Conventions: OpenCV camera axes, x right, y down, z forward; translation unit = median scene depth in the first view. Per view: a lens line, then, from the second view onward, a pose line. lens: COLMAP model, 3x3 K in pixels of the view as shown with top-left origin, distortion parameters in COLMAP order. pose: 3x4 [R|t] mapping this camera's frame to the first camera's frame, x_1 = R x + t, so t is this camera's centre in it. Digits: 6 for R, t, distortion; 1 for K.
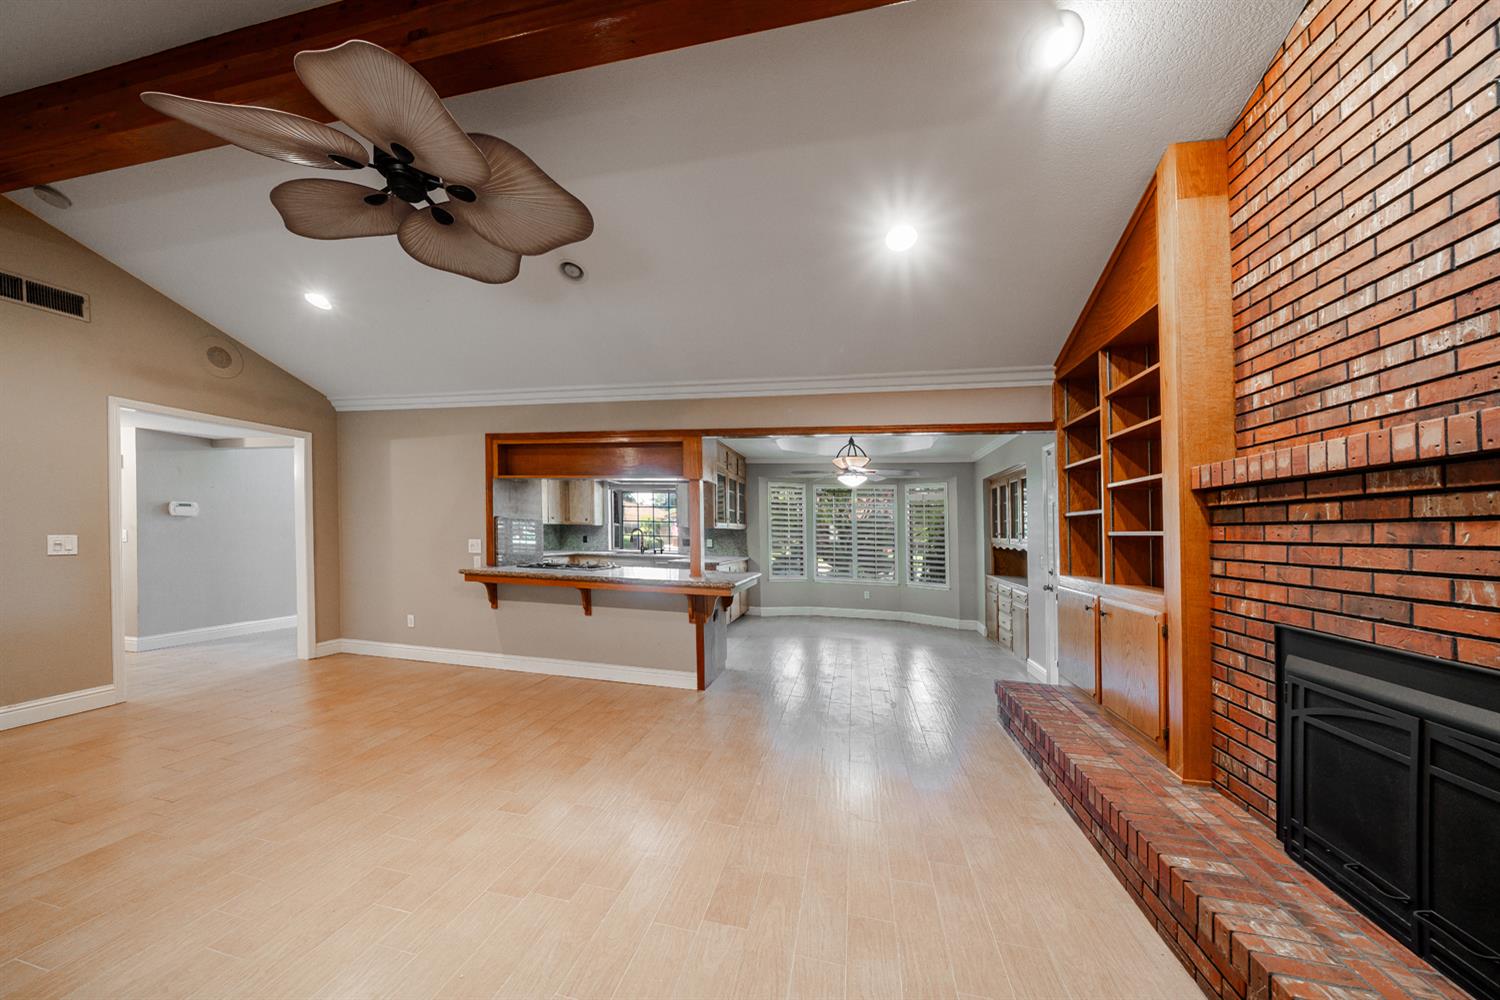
lens RADIAL K [[514.7, 0, 759.0], [0, 514.7, 557.8], [0, 0, 1]] dist [0.000110, 0.000055]
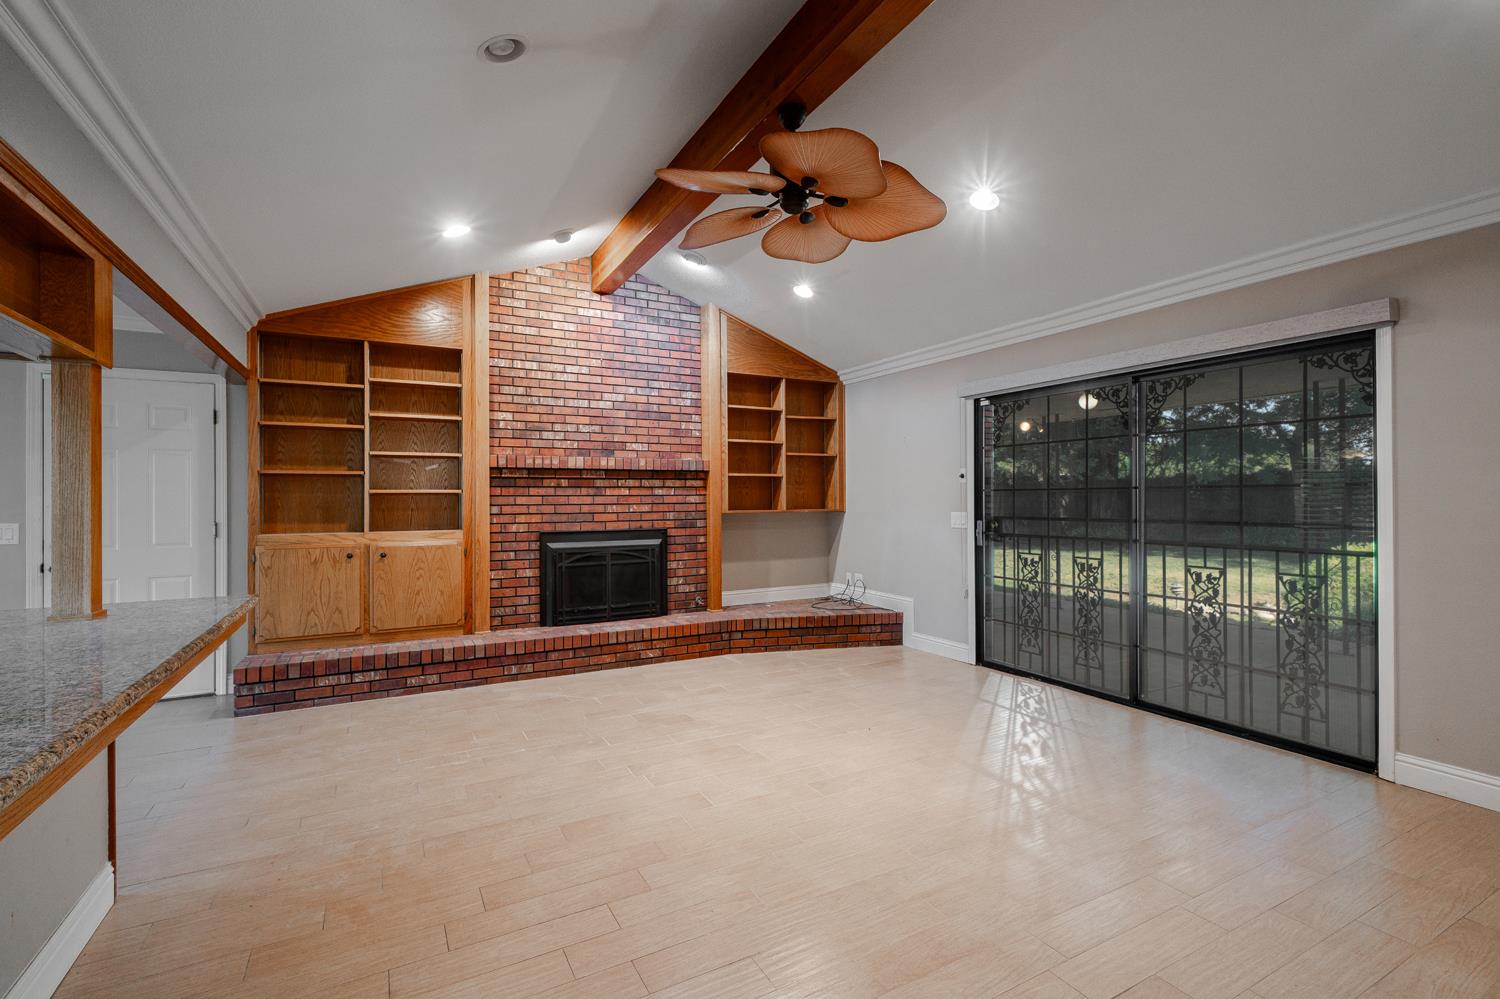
lens RADIAL K [[673.3, 0, 750.0], [0, 673.3, 499.5], [0, 0, 1]] dist [0.000245, 0.000003]
pose [[-0.623064, -0.025363, 0.781759, -1.882524], [0.028481, 0.998076, 0.055081, -0.149025], [-0.781652, 0.056585, -0.621143, 2.124679]]
